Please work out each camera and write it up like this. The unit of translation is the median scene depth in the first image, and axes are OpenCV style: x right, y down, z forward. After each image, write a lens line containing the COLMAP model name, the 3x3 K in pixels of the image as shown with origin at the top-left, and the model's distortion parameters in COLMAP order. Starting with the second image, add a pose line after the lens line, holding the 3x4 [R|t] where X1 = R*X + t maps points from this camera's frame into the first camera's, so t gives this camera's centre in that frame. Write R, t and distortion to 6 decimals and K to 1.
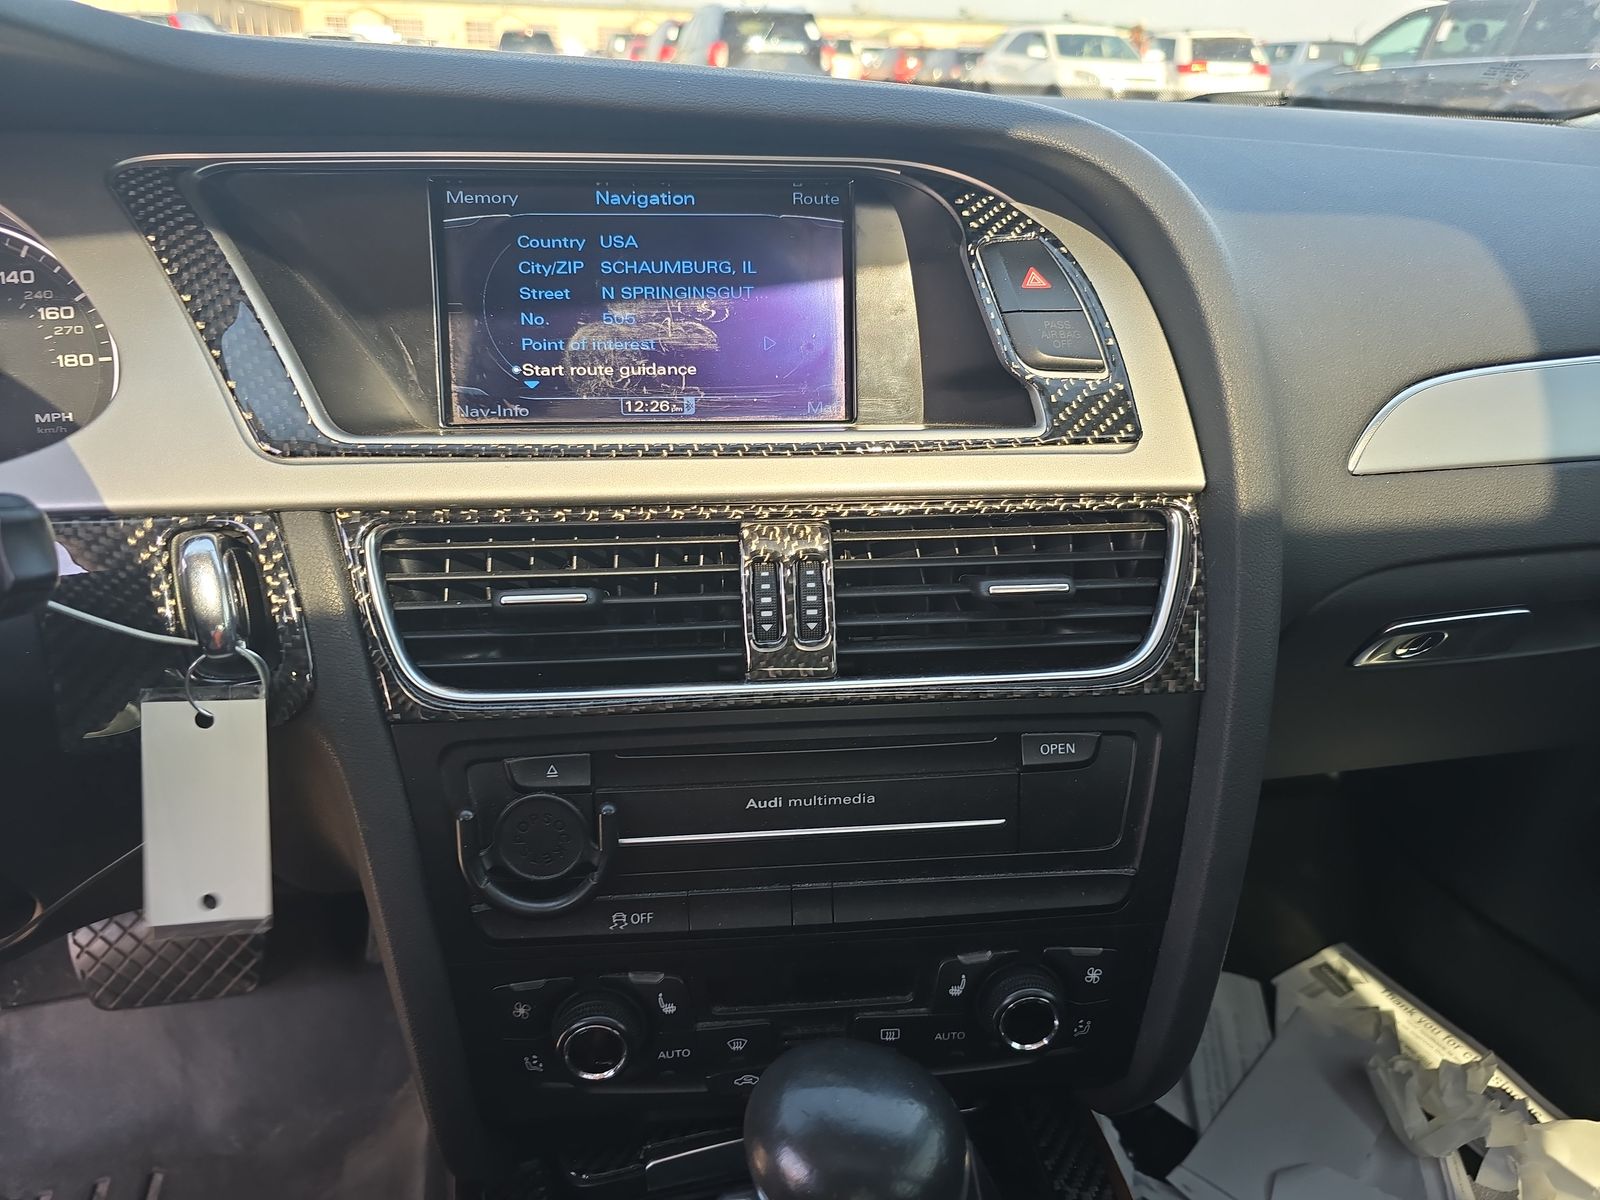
lens RADIAL K [[1070.5, 0, 800.0], [0, 1070.5, 600.0], [0, 0, 1]] dist [0.003115, -0.004075]
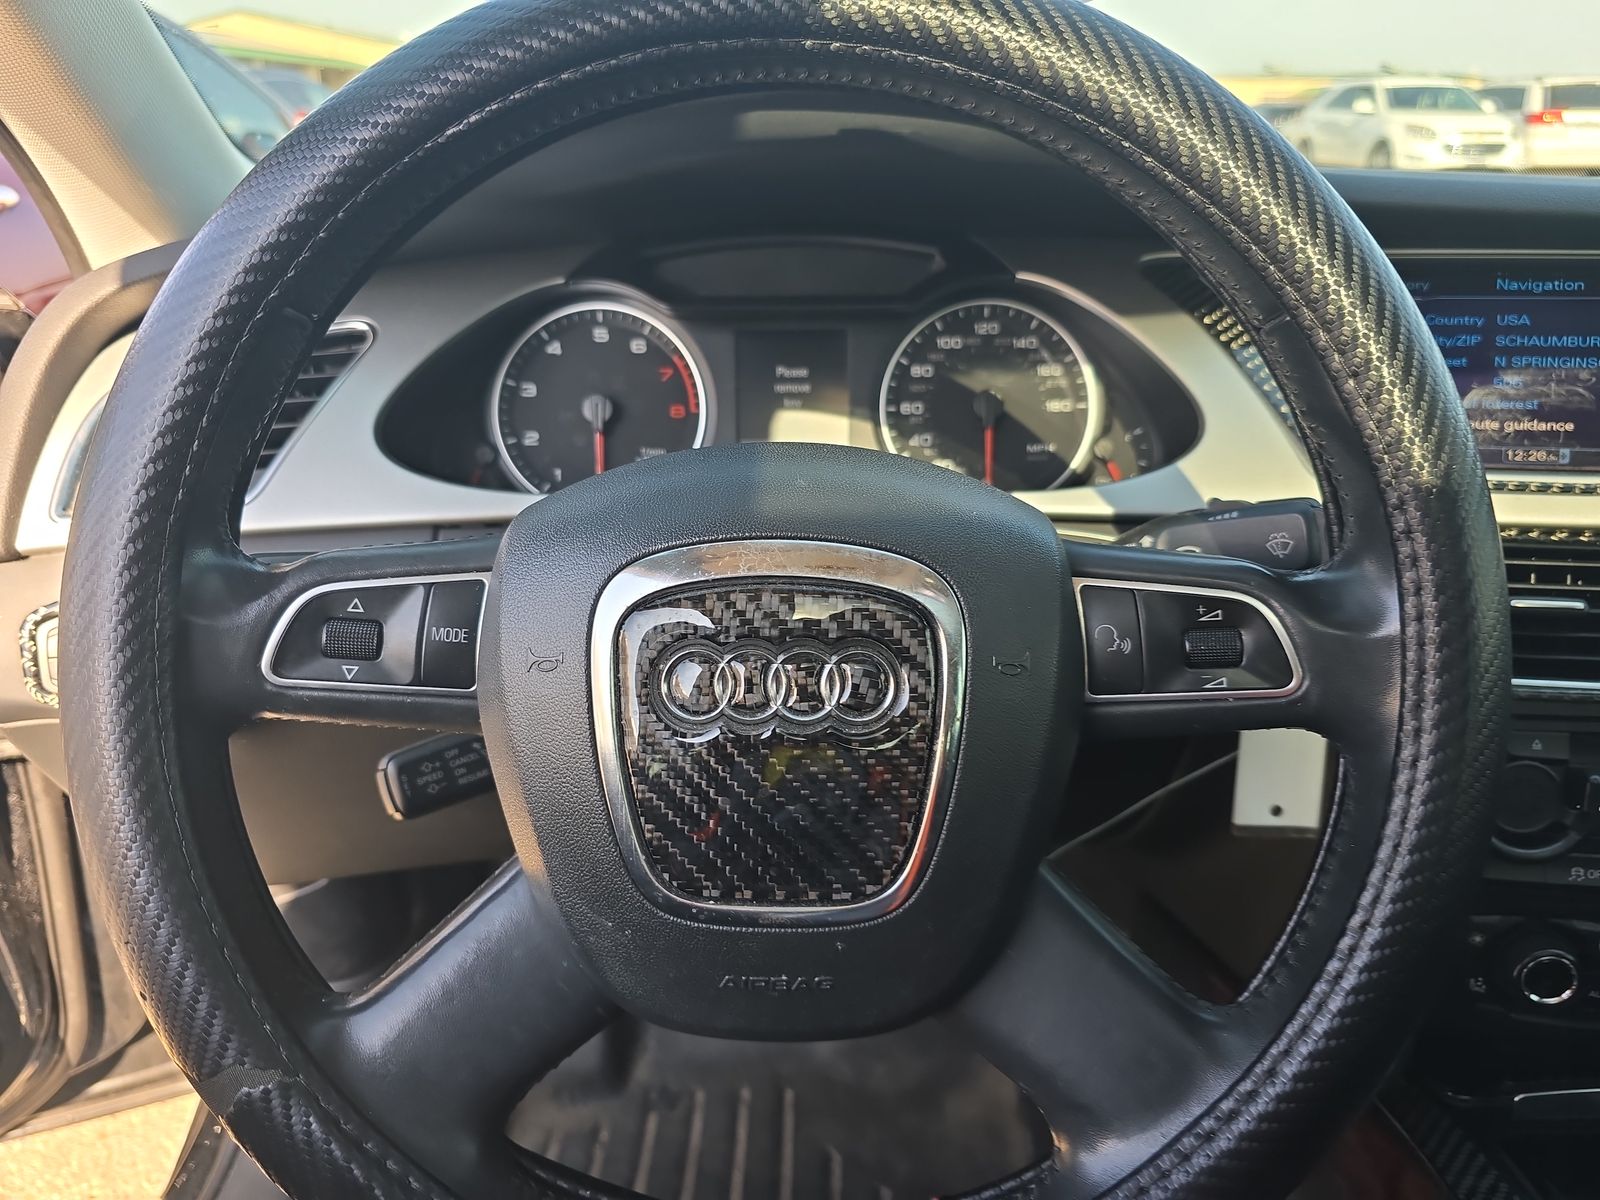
lens RADIAL K [[1070.5, 0, 800.0], [0, 1070.5, 600.0], [0, 0, 1]] dist [0.003115, -0.004075]
pose [[0.975553, 0.064190, -0.210179, -0.677665], [-0.074024, 0.996484, -0.039253, 0.087563], [0.206920, 0.053852, 0.976875, -0.331063]]
